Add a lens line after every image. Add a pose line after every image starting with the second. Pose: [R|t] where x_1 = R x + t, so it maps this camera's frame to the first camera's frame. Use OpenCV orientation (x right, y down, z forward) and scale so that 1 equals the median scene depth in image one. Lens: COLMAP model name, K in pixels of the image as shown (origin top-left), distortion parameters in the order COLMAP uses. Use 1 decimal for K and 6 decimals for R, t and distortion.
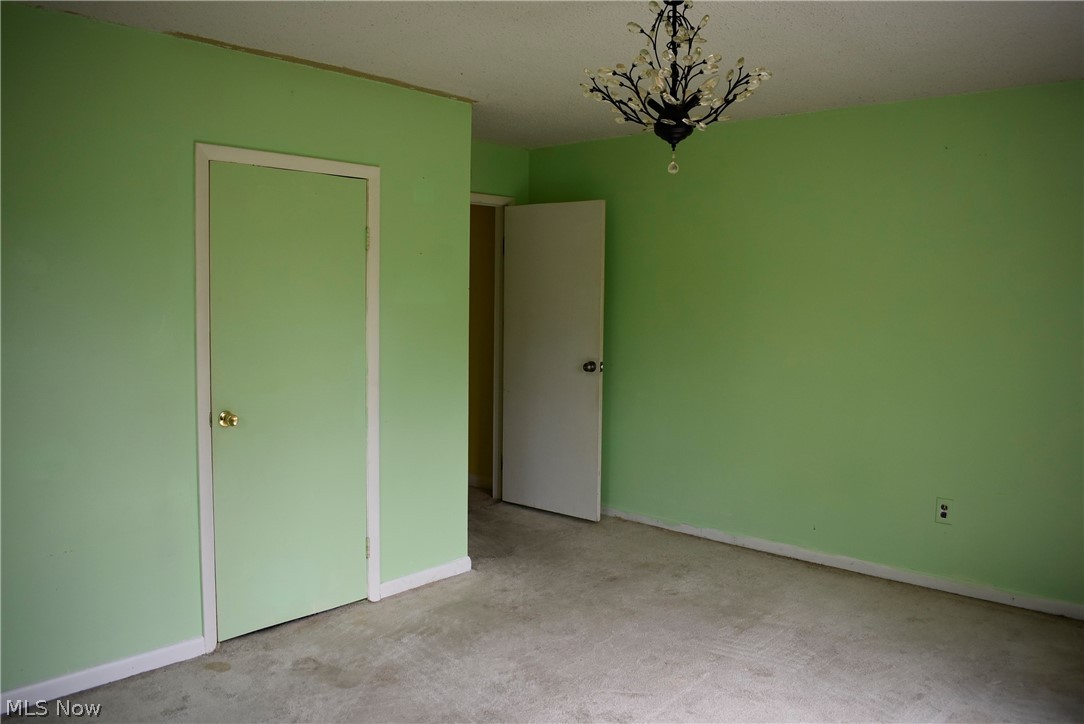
lens RADIAL K [[914.6, 0, 542.0], [0, 914.6, 362.0], [0, 0, 1]] dist [-0.083680, -0.002342]
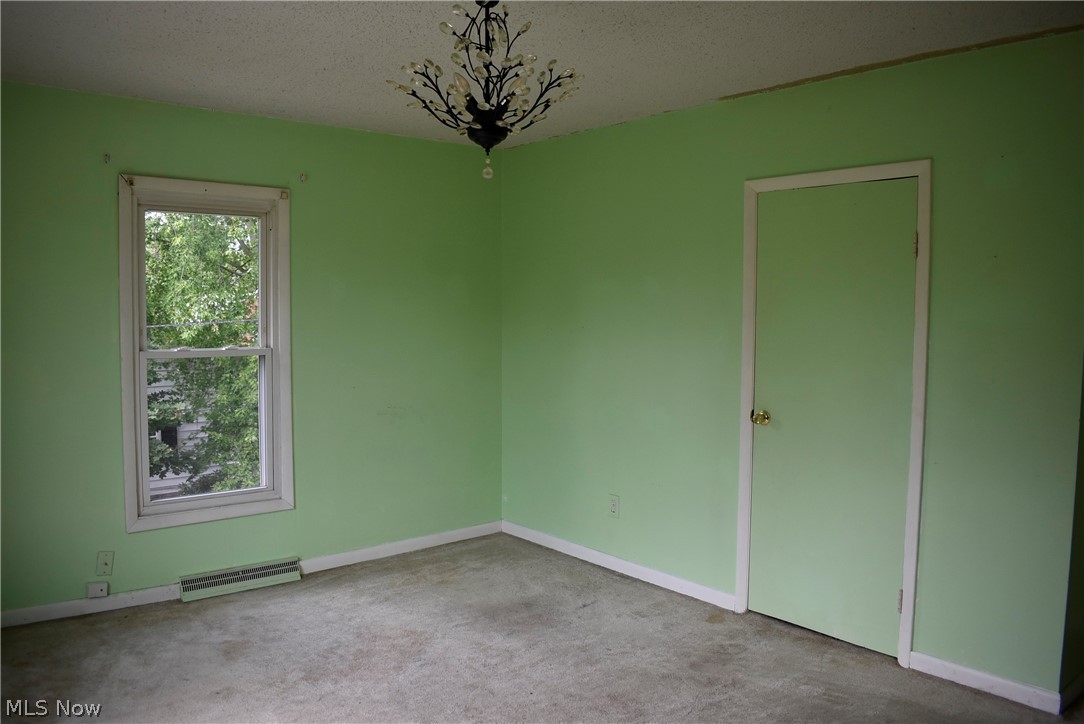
lens RADIAL K [[861.7, 0, 542.0], [0, 861.7, 362.0], [0, 0, 1]] dist [-0.005729, -0.002352]
pose [[-0.147643, 0.052597, -0.987641, 0.756891], [-0.091390, 0.993587, 0.066575, -0.052744], [0.984809, 0.100090, -0.141889, 0.868426]]
